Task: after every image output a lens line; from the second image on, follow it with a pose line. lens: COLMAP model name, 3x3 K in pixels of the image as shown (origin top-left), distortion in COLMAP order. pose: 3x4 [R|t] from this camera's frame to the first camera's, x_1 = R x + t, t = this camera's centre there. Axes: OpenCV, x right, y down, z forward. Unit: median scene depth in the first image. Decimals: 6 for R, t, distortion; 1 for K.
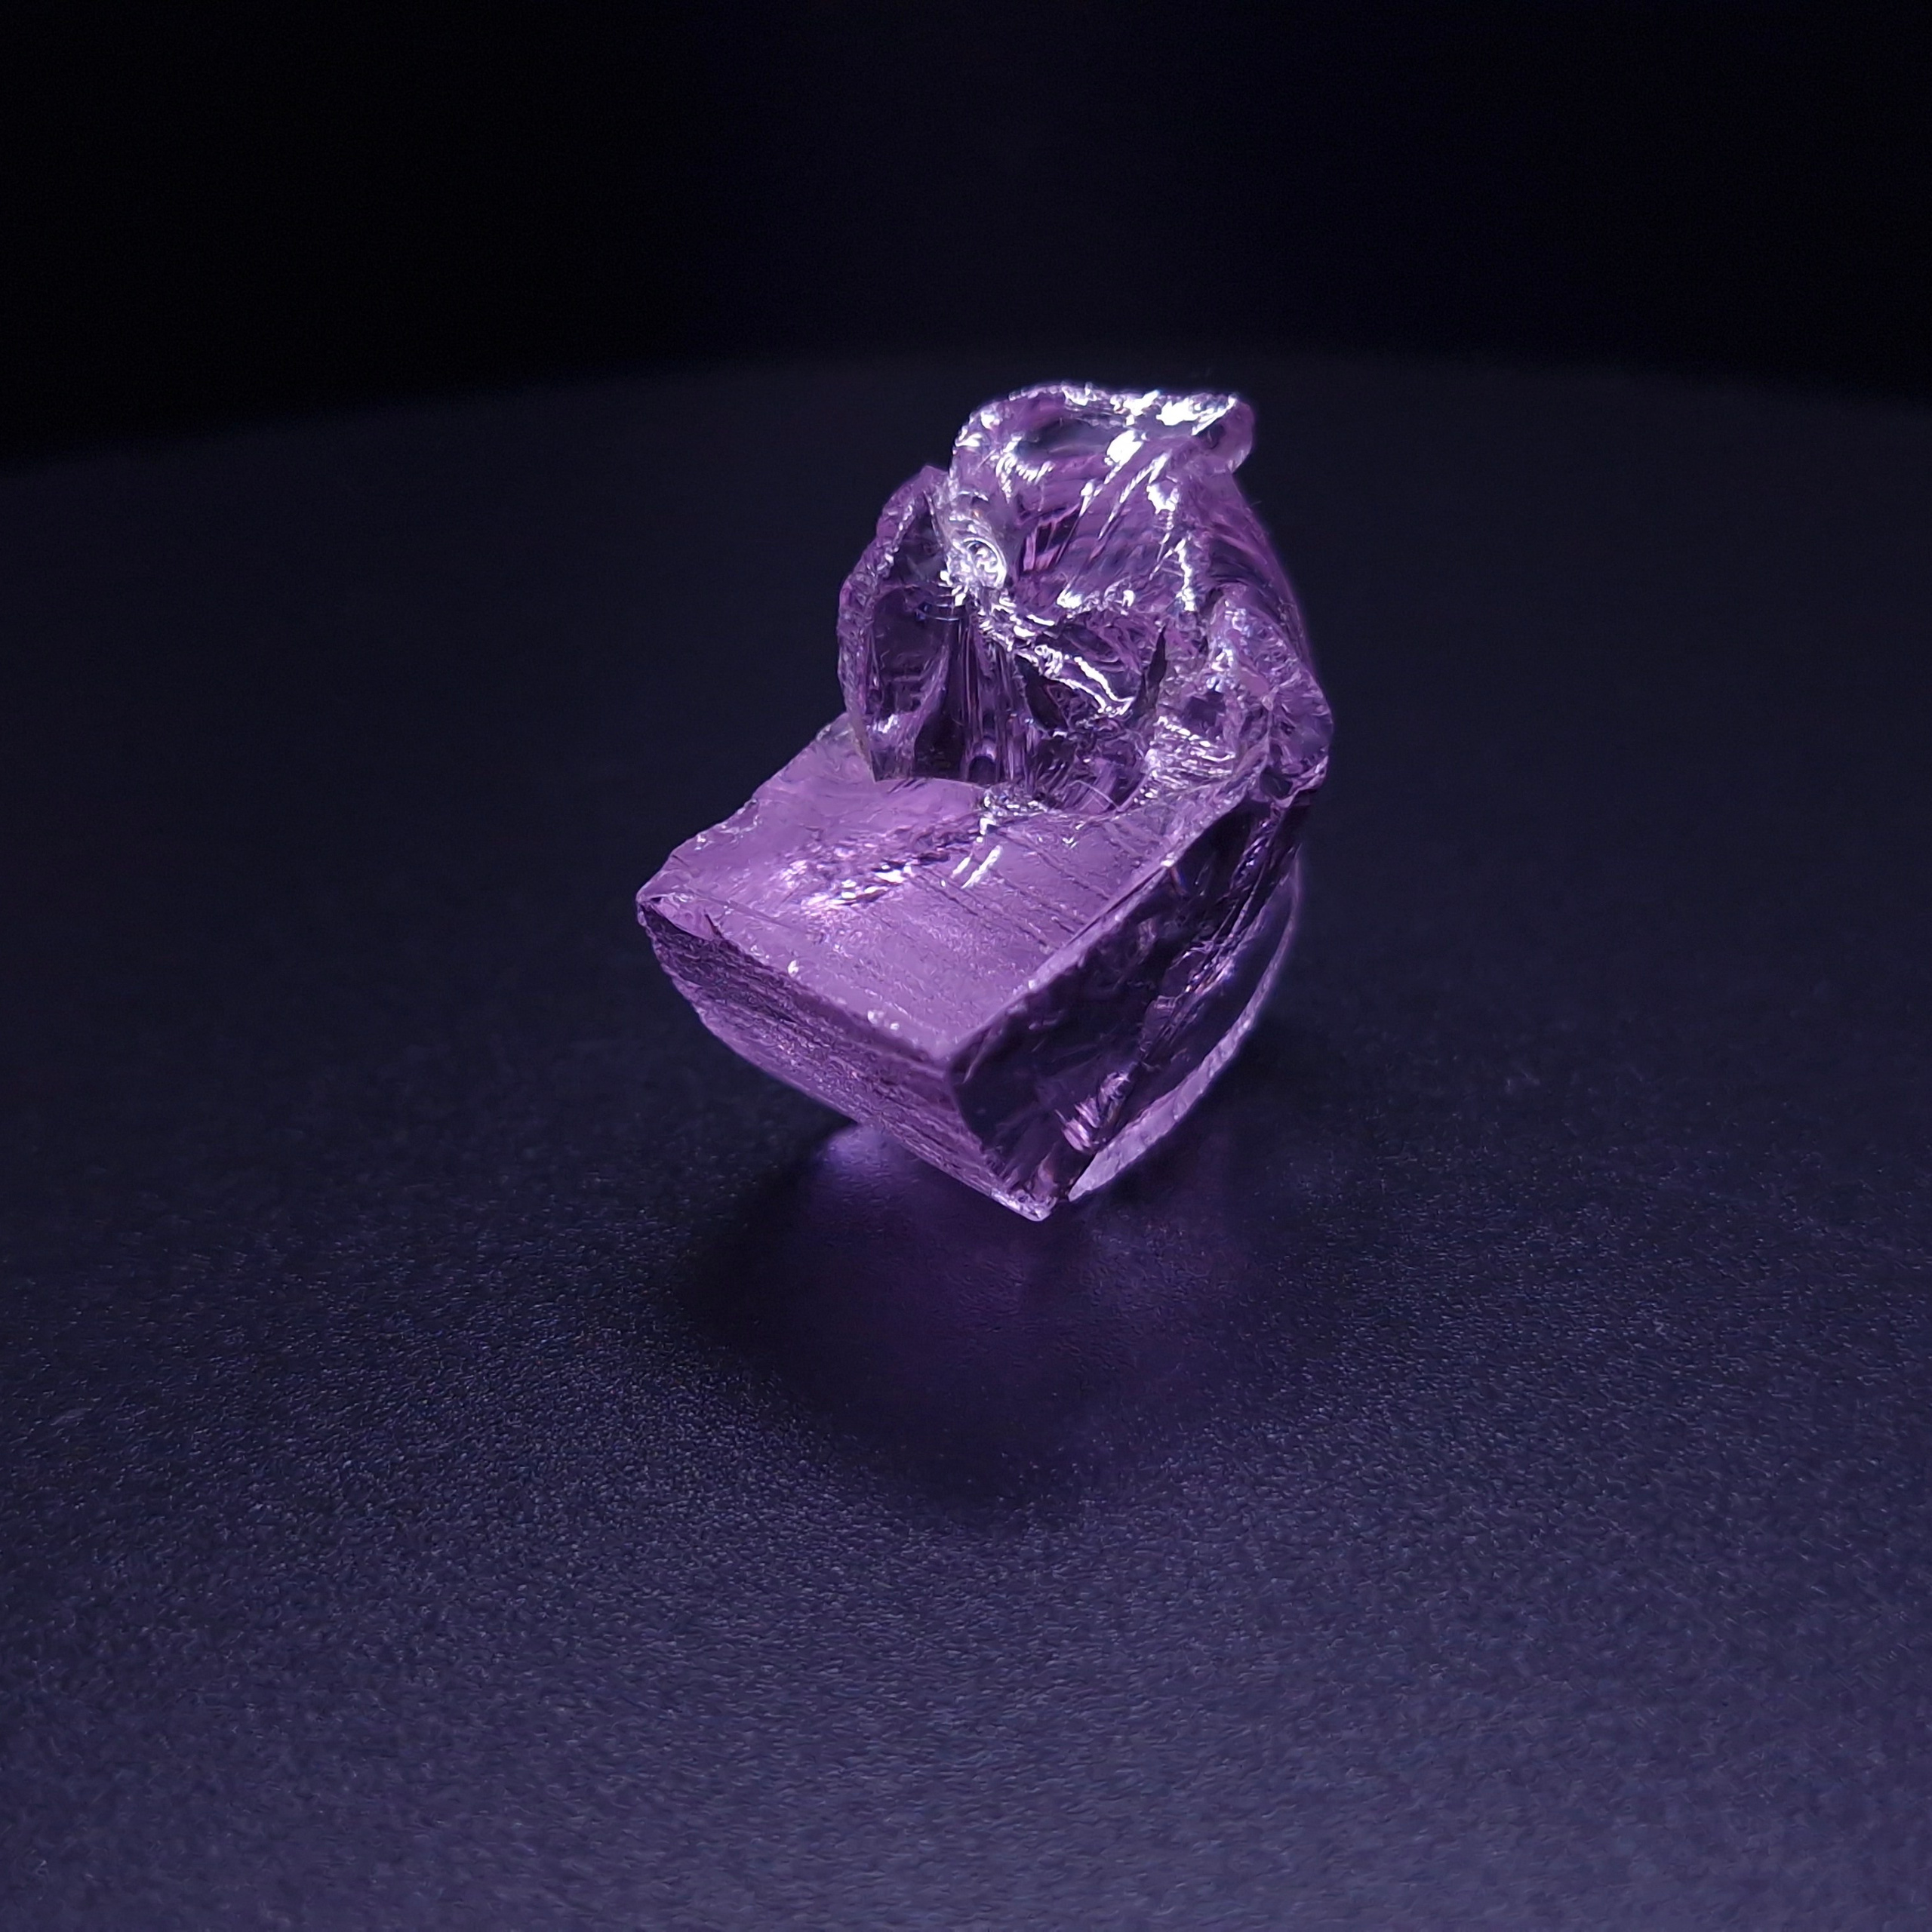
lens RADIAL K [[2614.3, 0, 966.0], [0, 2614.3, 966.0], [0, 0, 1]] dist [0.146363, -0.024079]
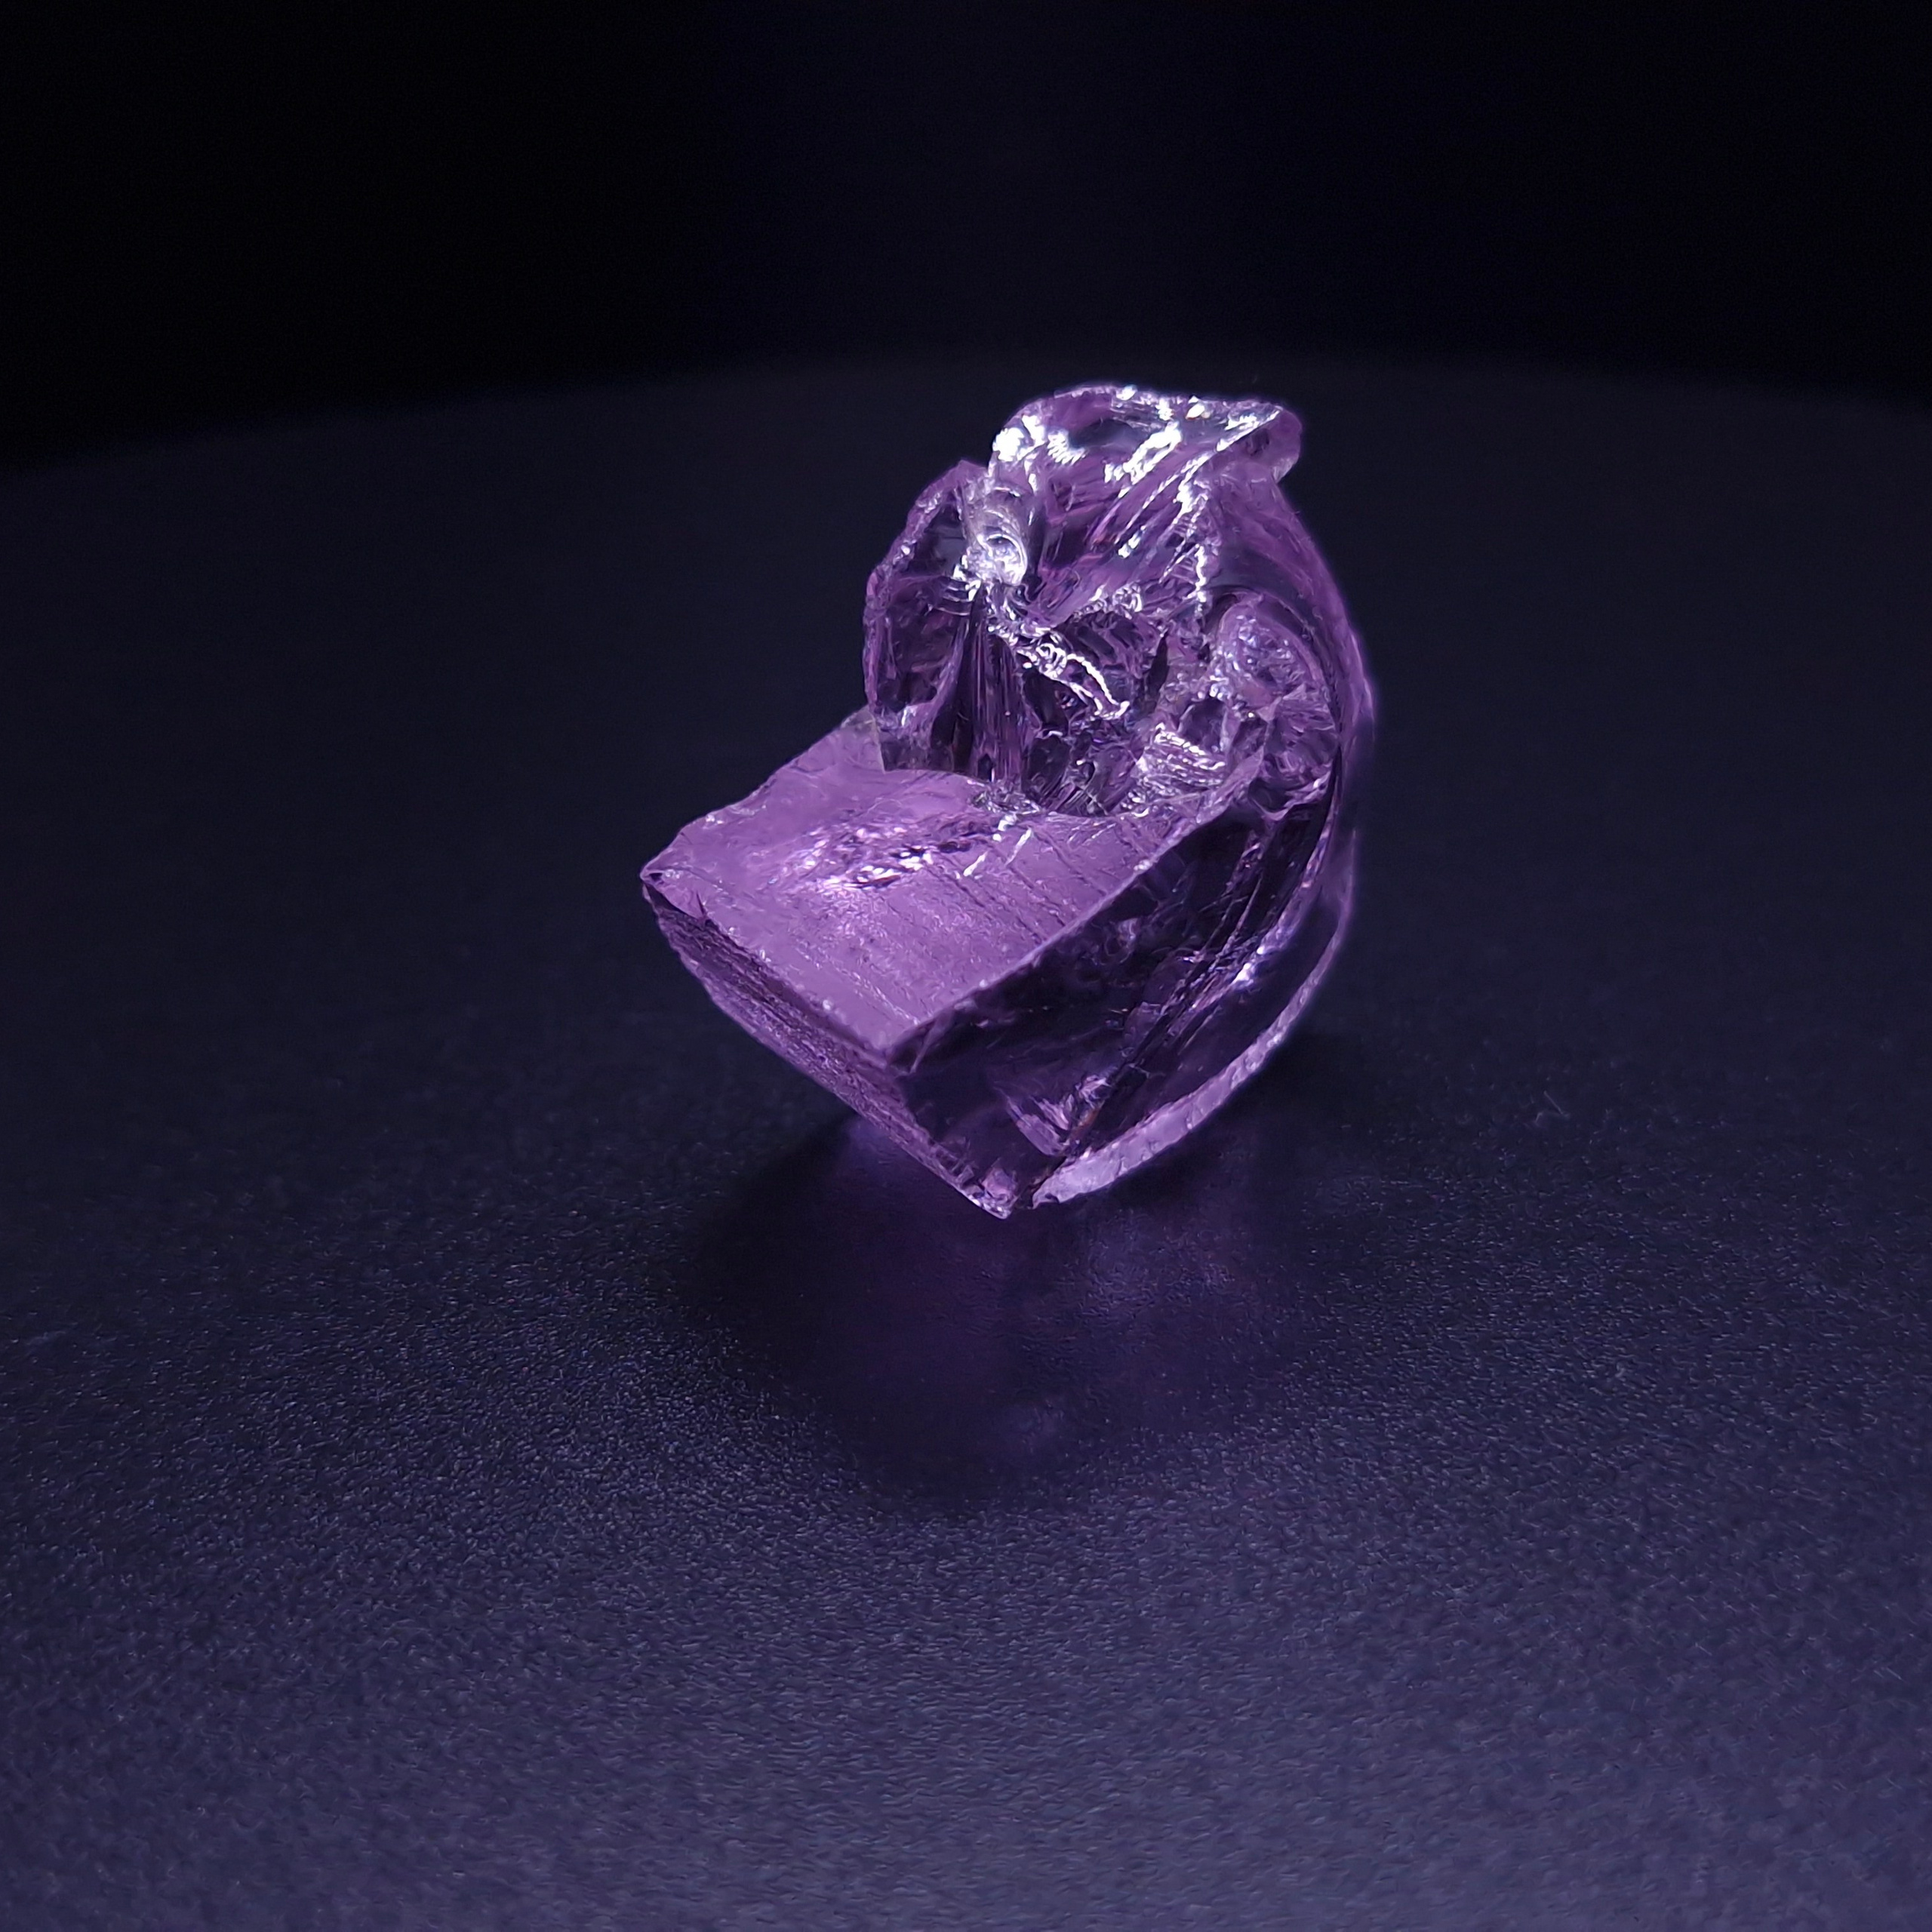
lens RADIAL K [[2614.3, 0, 966.0], [0, 2614.3, 966.0], [0, 0, 1]] dist [0.146363, -0.024079]
pose [[0.993480, 0.063665, -0.094576, 0.101748], [-0.063417, 0.997971, 0.005629, -0.003701], [0.094742, 0.000405, 0.995502, 0.002452]]
